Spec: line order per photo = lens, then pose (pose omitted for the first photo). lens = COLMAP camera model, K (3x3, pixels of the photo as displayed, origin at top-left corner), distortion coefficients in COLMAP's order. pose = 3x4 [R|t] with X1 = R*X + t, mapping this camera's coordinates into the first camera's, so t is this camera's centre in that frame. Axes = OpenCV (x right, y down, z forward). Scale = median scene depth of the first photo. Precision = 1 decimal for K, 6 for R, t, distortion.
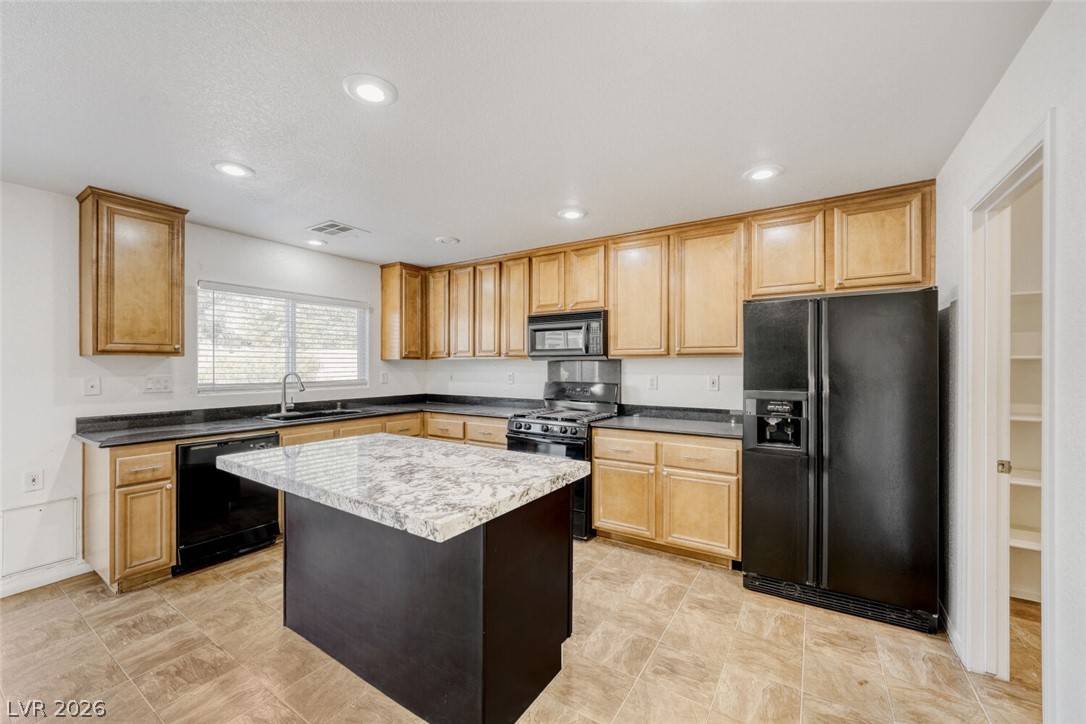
lens RADIAL K [[426.9, 0, 540.3], [0, 426.9, 367.8], [0, 0, 1]] dist [-0.016589, 0.003820]
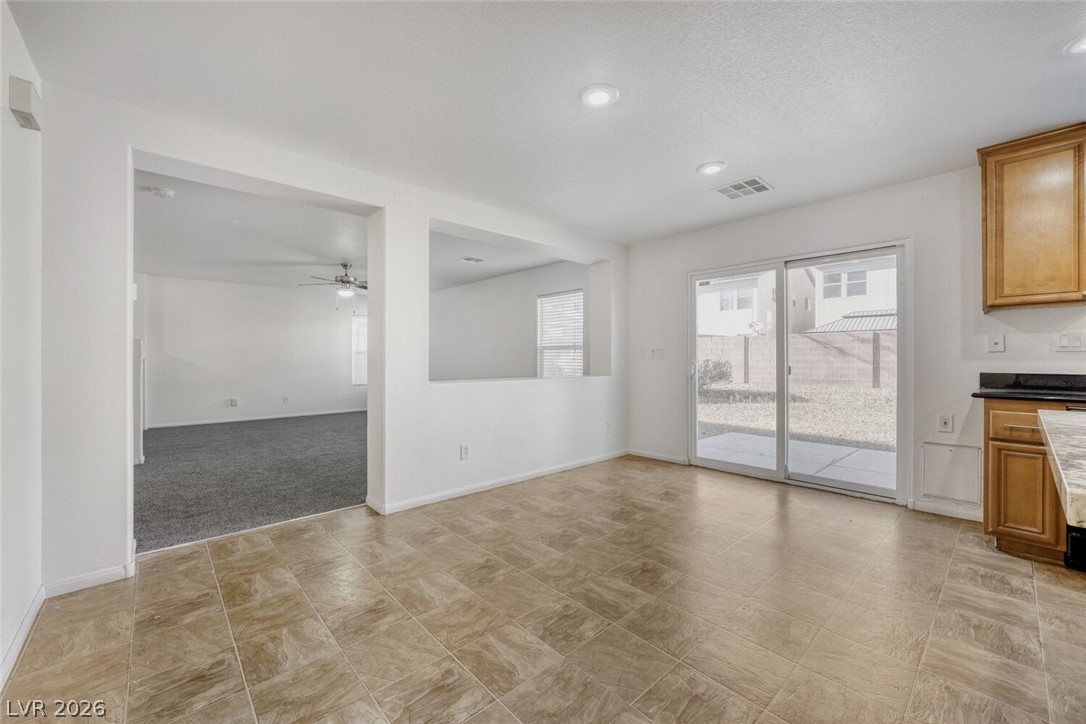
lens RADIAL K [[426.9, 0, 532.1], [0, 426.9, 357.0], [0, 0, 1]] dist [-0.016589, 0.003820]
pose [[-0.273492, -0.000676, -0.961874, 0.226617], [-0.002343, 0.999997, -0.000037, 0.081973], [0.961872, 0.002243, -0.273492, 0.203650]]
